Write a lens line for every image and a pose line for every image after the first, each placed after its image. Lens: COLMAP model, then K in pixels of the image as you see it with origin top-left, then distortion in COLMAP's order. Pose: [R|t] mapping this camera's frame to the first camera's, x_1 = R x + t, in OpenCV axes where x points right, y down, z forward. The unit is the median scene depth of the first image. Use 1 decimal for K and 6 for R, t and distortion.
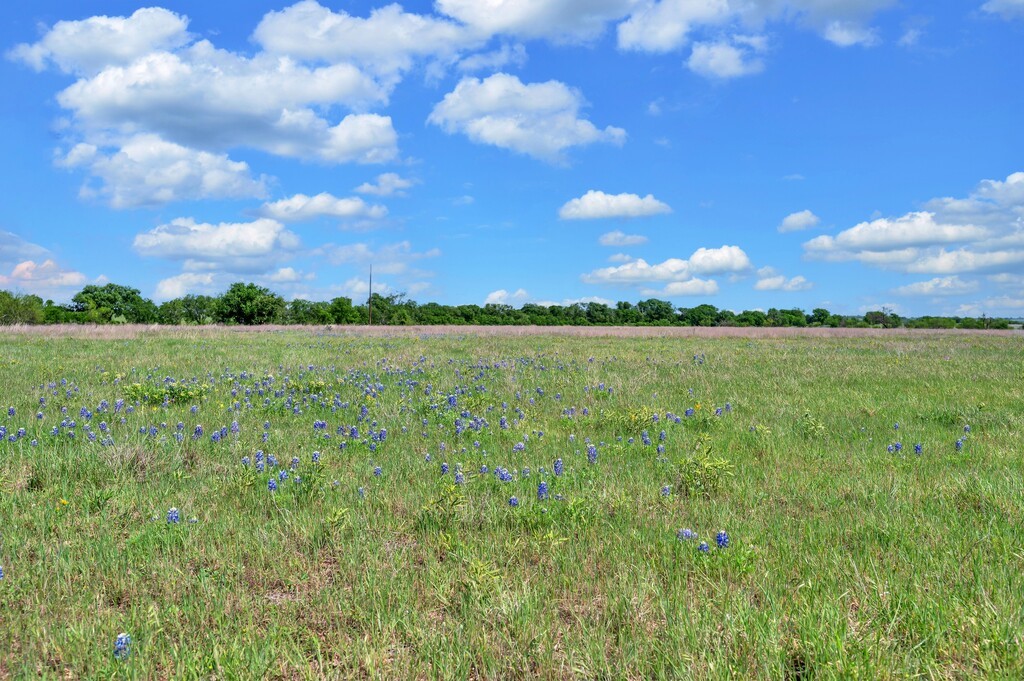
lens RADIAL K [[895.5, 0, 509.2], [0, 895.5, 336.1], [0, 0, 1]] dist [-0.002036, 0.003290]
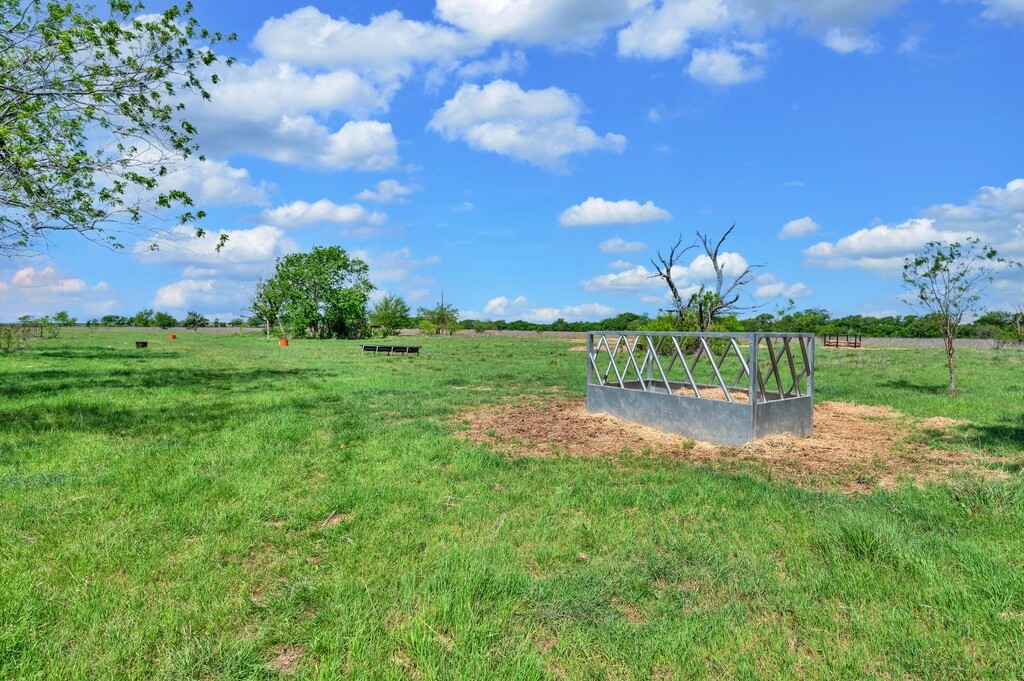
lens RADIAL K [[593.3, 0, 509.0], [0, 593.3, 335.0], [0, 0, 1]] dist [-0.000557, 0.000668]
pose [[0.999999, 0.000063, -0.001499, 0.000777], [-0.000066, 0.999997, -0.002254, -0.007298], [0.001499, 0.002255, 0.999996, 0.337850]]
